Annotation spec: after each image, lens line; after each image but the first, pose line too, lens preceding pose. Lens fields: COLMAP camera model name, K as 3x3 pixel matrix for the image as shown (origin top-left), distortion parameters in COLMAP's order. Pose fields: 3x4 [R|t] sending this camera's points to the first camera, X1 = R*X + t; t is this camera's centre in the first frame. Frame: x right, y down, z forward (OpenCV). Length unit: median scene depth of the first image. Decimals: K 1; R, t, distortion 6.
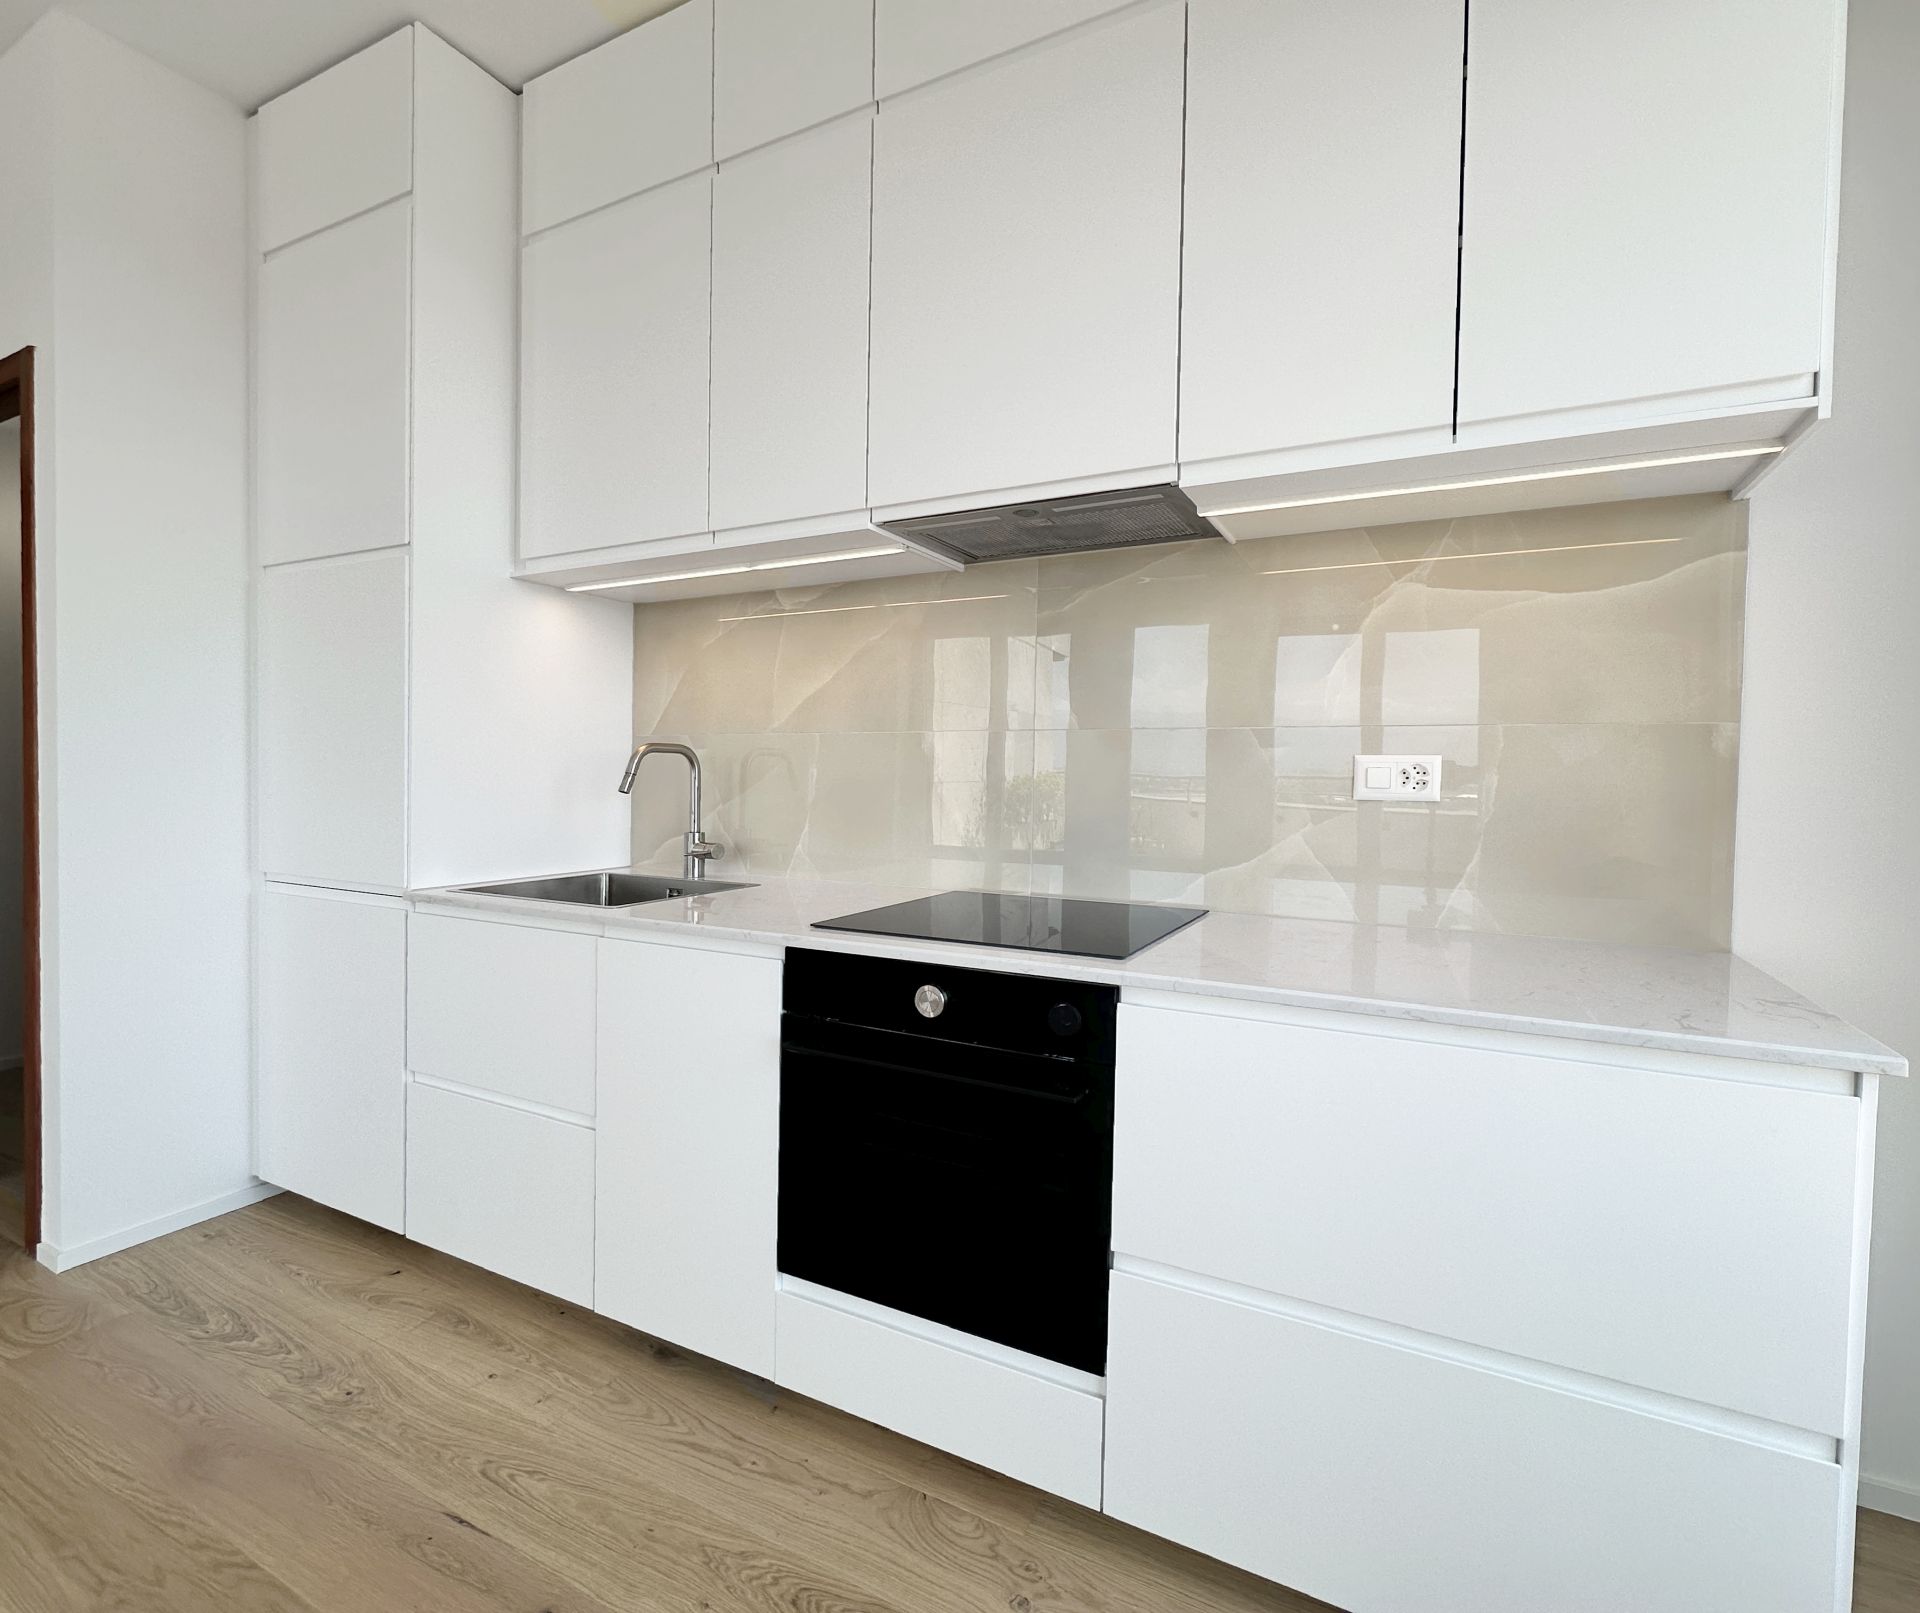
lens RADIAL K [[856.8, 0, 964.4], [0, 856.8, 771.1], [0, 0, 1]] dist [-0.001021, 0.000032]
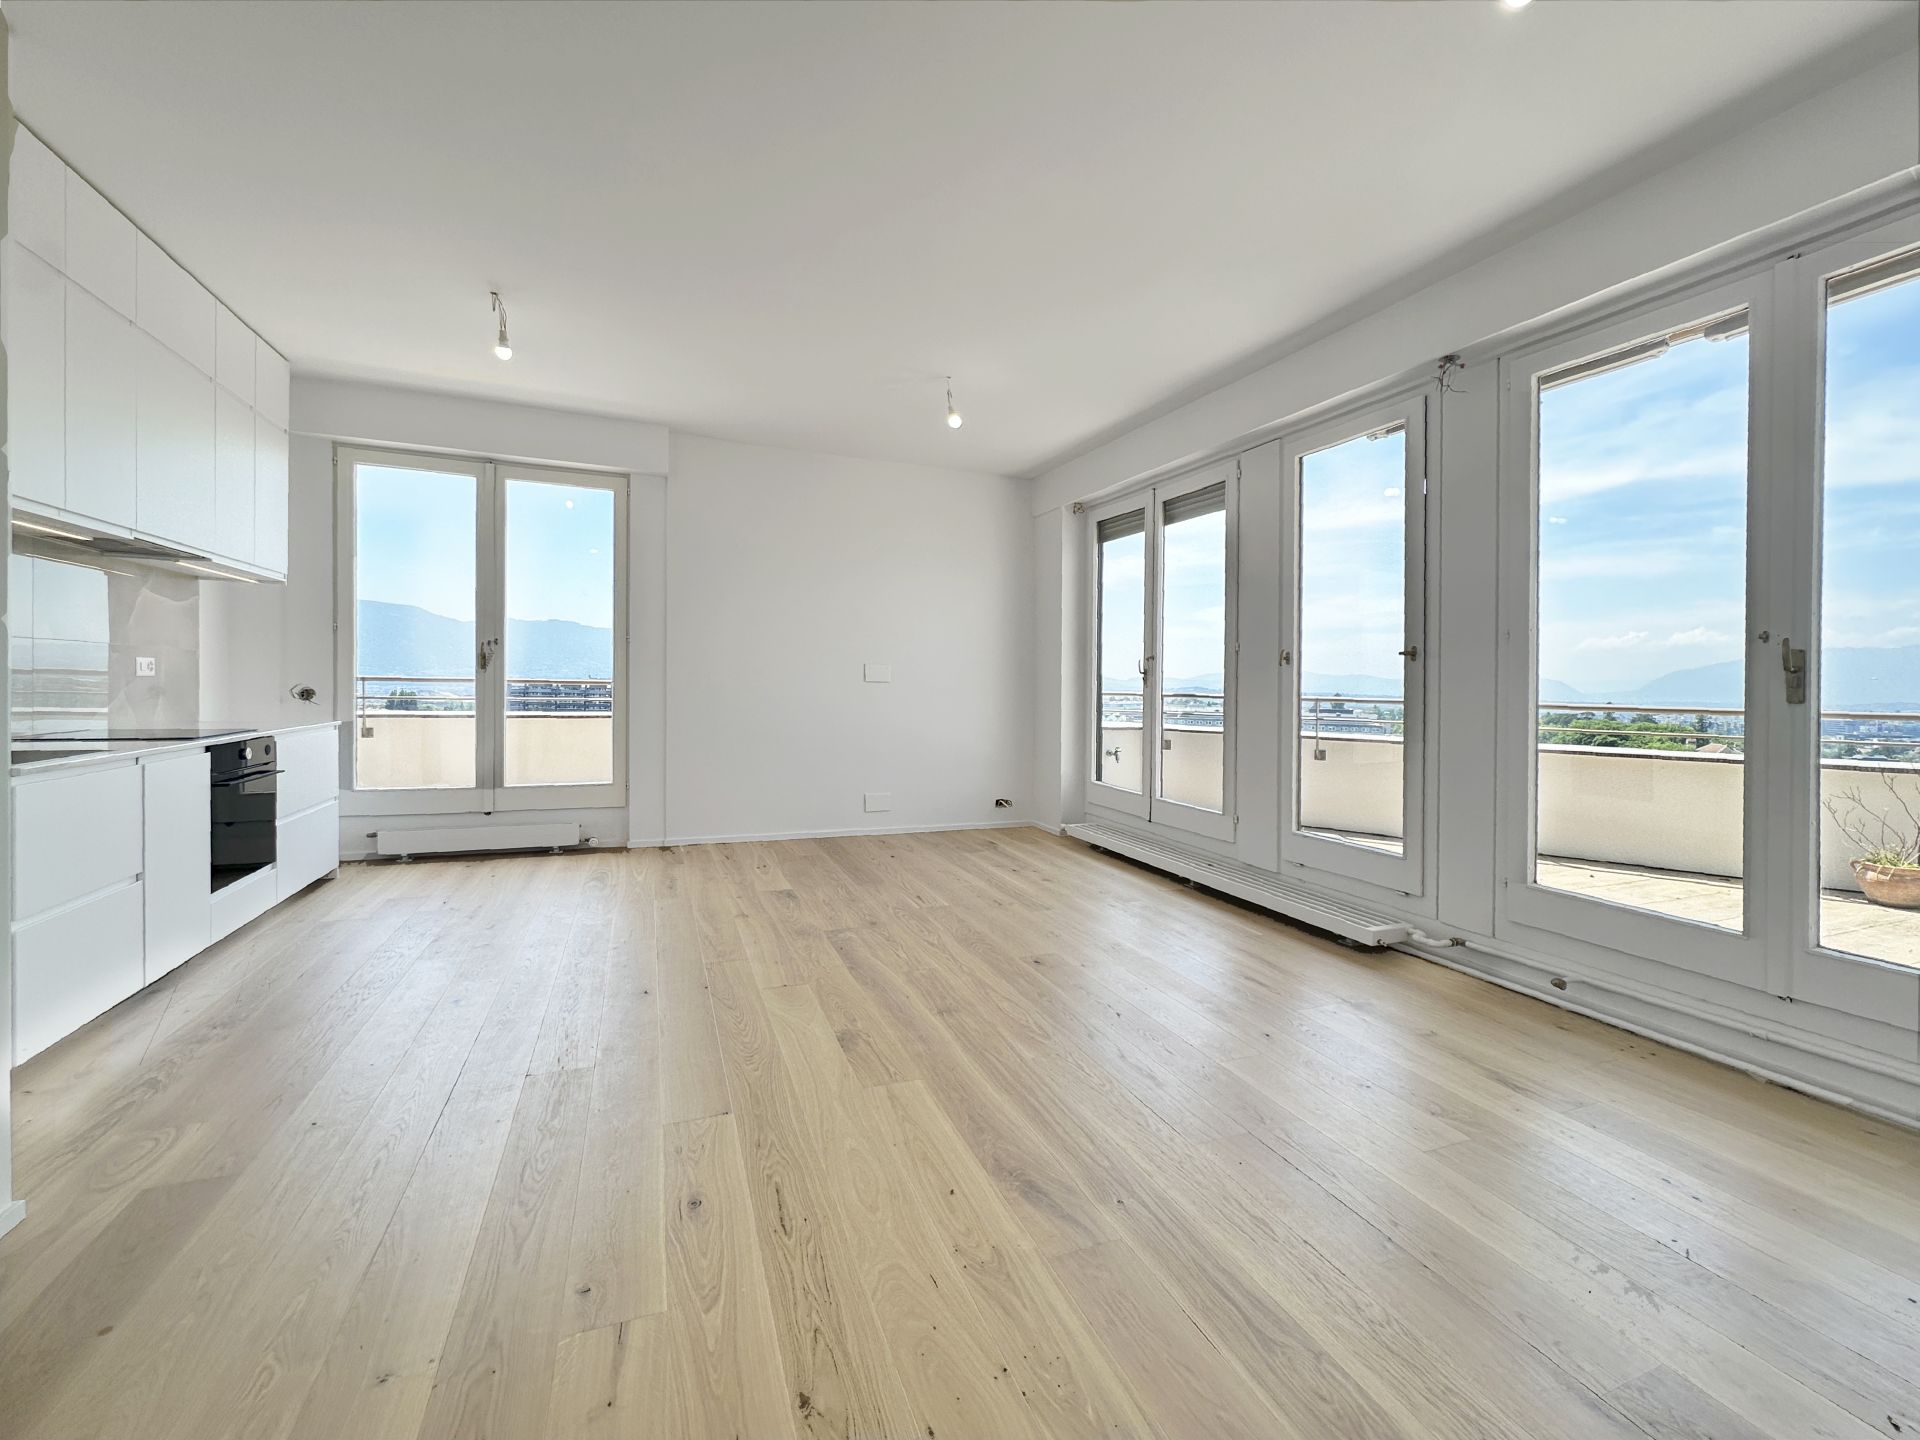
lens RADIAL K [[774.9, 0, 958.9], [0, 774.9, 701.5], [0, 0, 1]] dist [-0.026350, -0.000048]
pose [[-0.750751, -0.029522, 0.659926, -2.207669], [-0.022461, 0.999564, 0.019163, 0.011451], [-0.660204, -0.000436, -0.751087, 0.902063]]
